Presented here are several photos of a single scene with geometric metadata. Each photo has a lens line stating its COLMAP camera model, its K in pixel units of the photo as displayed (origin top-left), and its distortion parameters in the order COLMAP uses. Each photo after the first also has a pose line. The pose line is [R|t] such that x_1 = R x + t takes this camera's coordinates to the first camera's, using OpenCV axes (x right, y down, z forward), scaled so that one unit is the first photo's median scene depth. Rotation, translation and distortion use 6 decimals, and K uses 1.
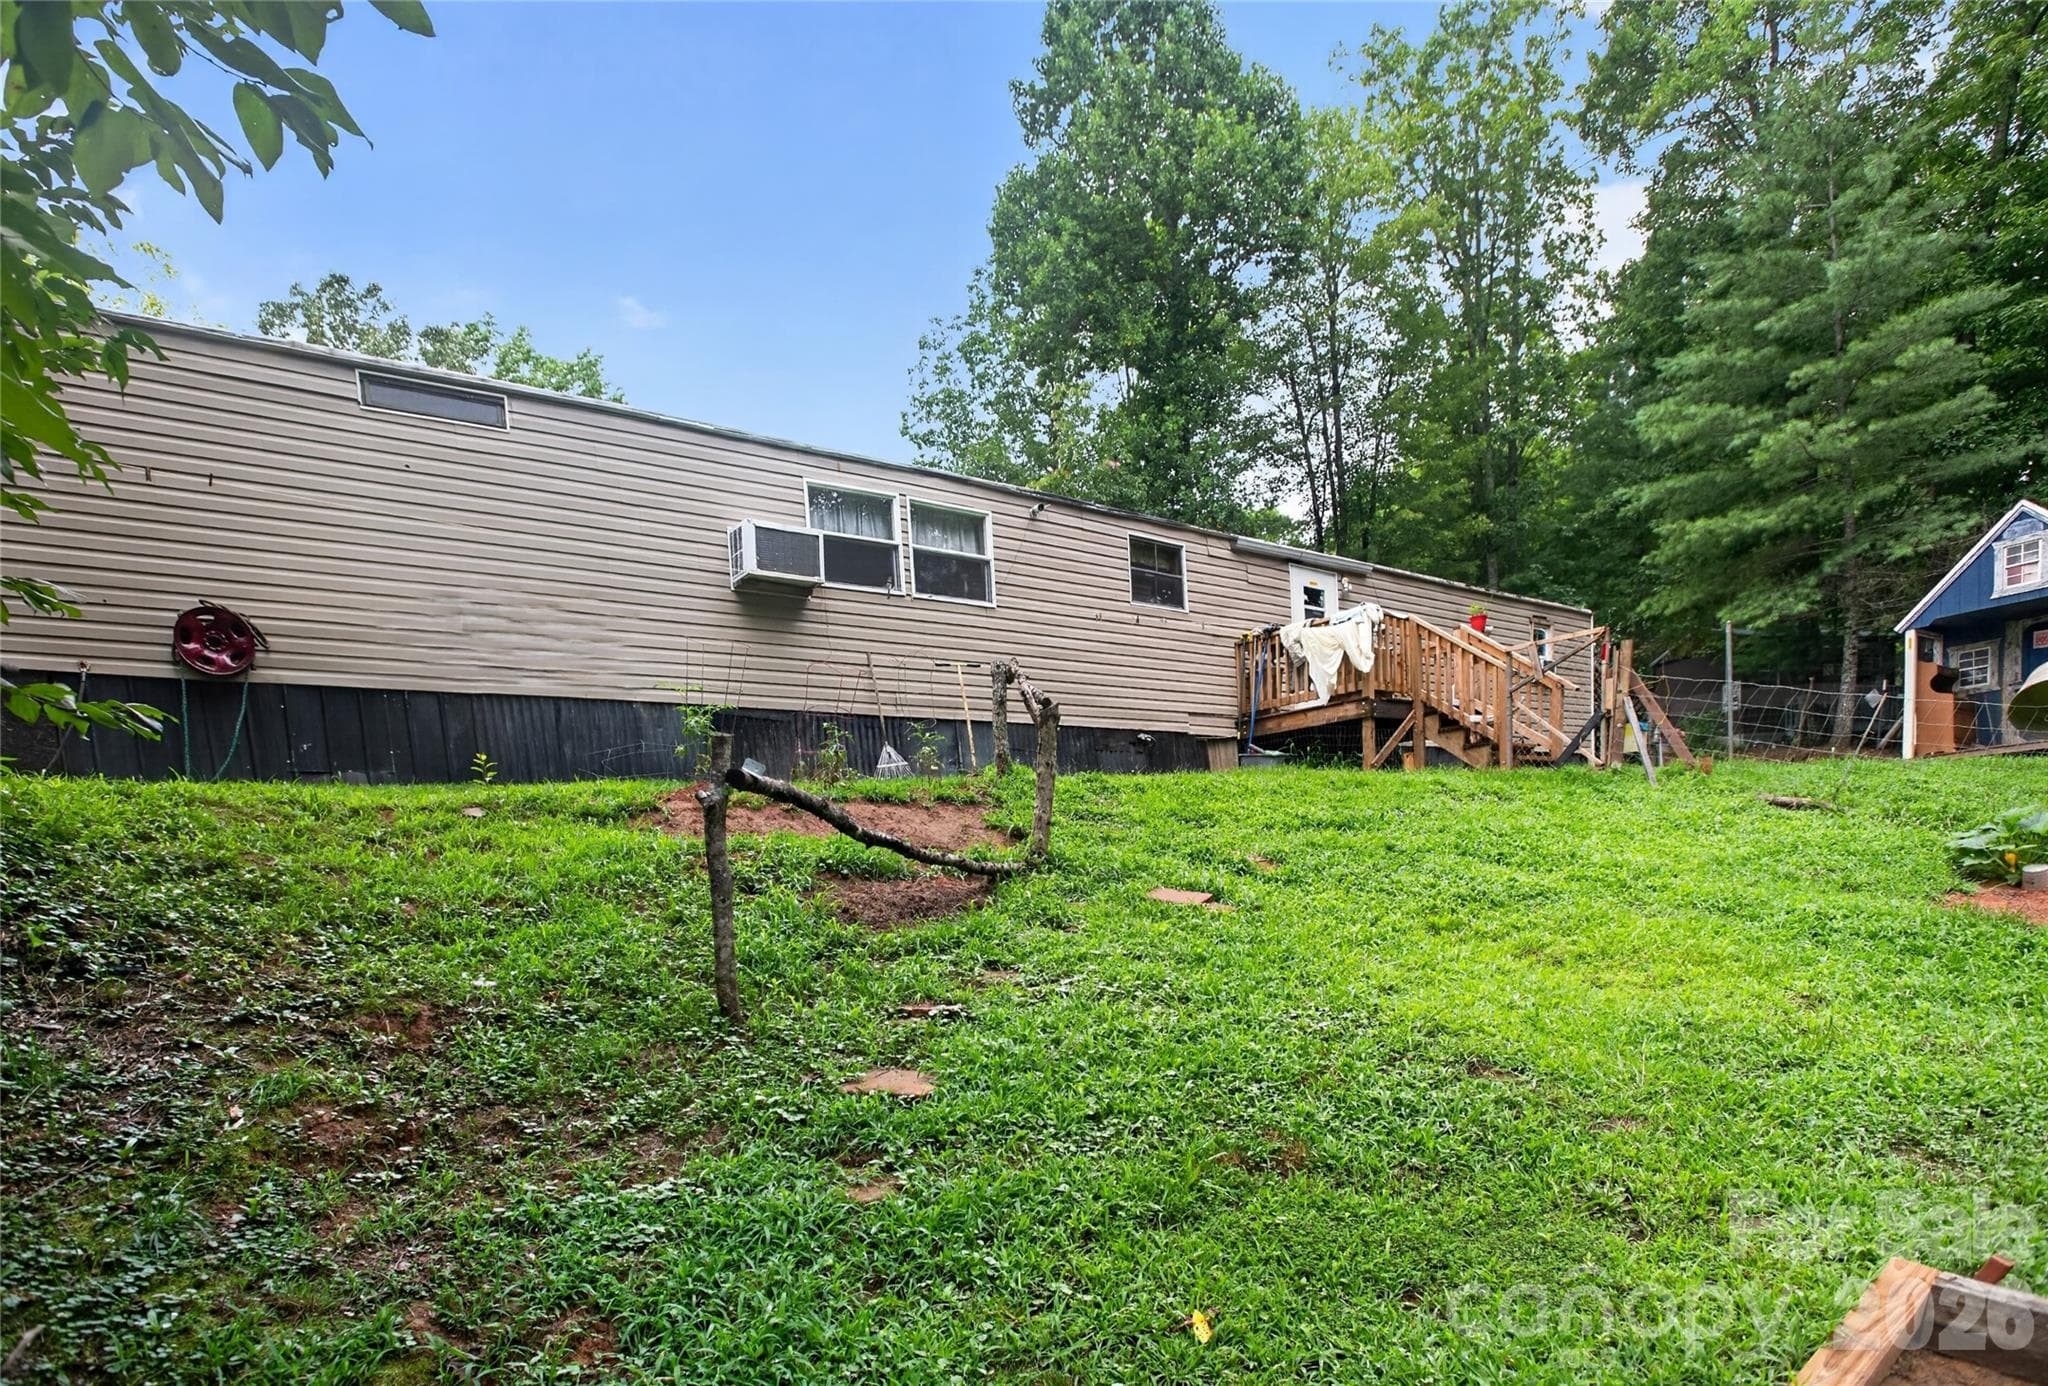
lens RADIAL K [[1037.7, 0, 1017.2], [0, 1037.7, 756.3], [0, 0, 1]] dist [-0.040659, 0.022091]
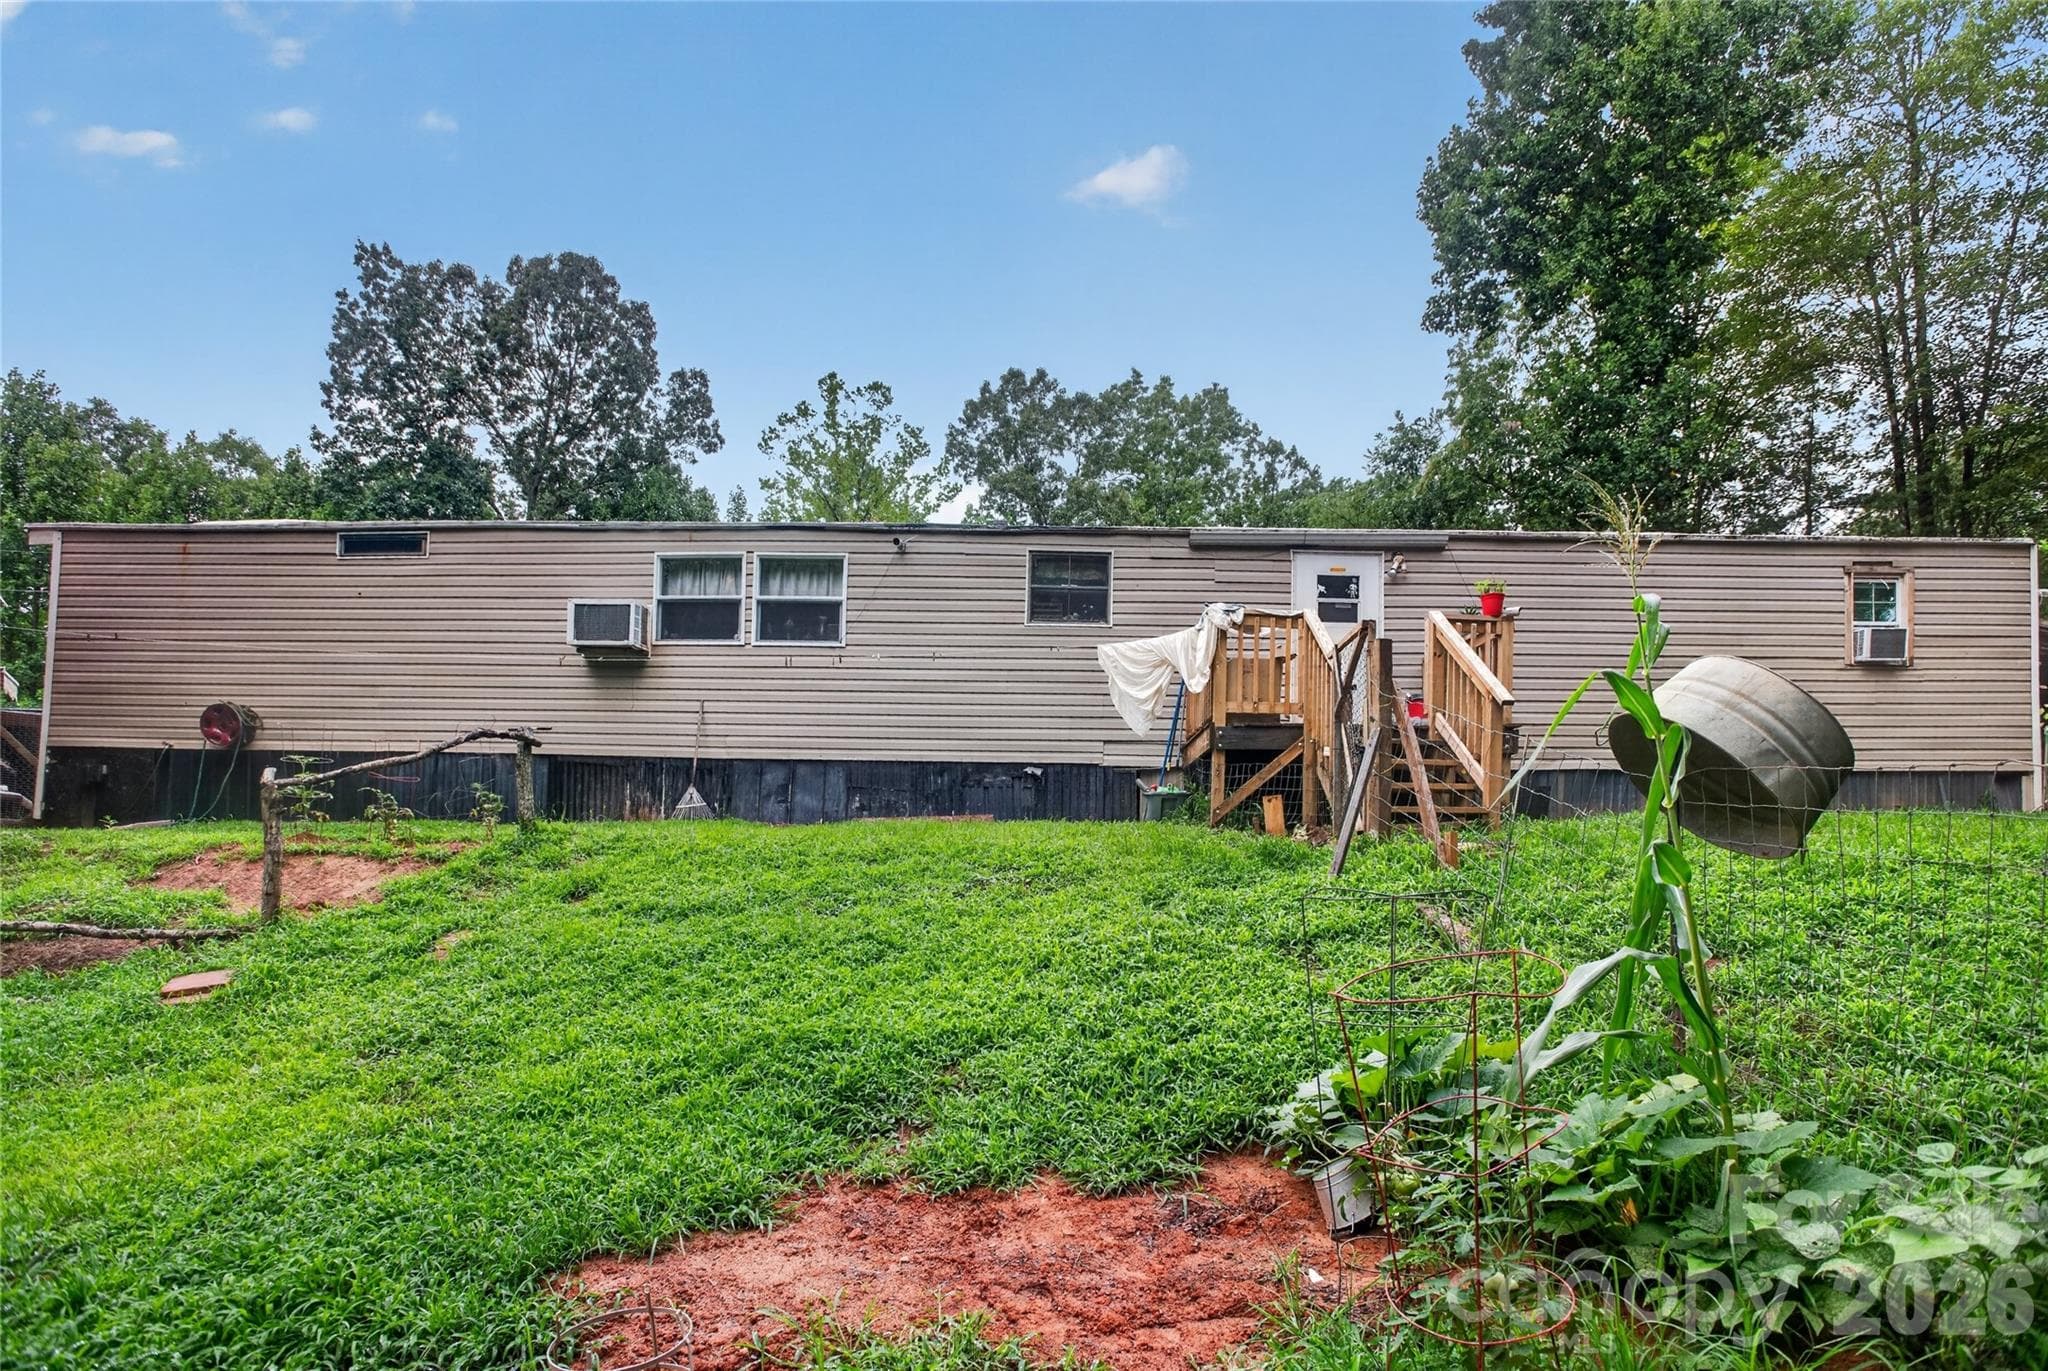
lens RADIAL K [[1003.4, 0, 1072.0], [0, 1003.4, 675.0], [0, 0, 1]] dist [-0.042690, 0.024327]
pose [[0.819049, -0.049862, -0.571553, 0.720093], [0.012958, 0.997570, -0.068459, -0.045621], [0.573577, 0.048664, 0.817705, 0.327488]]
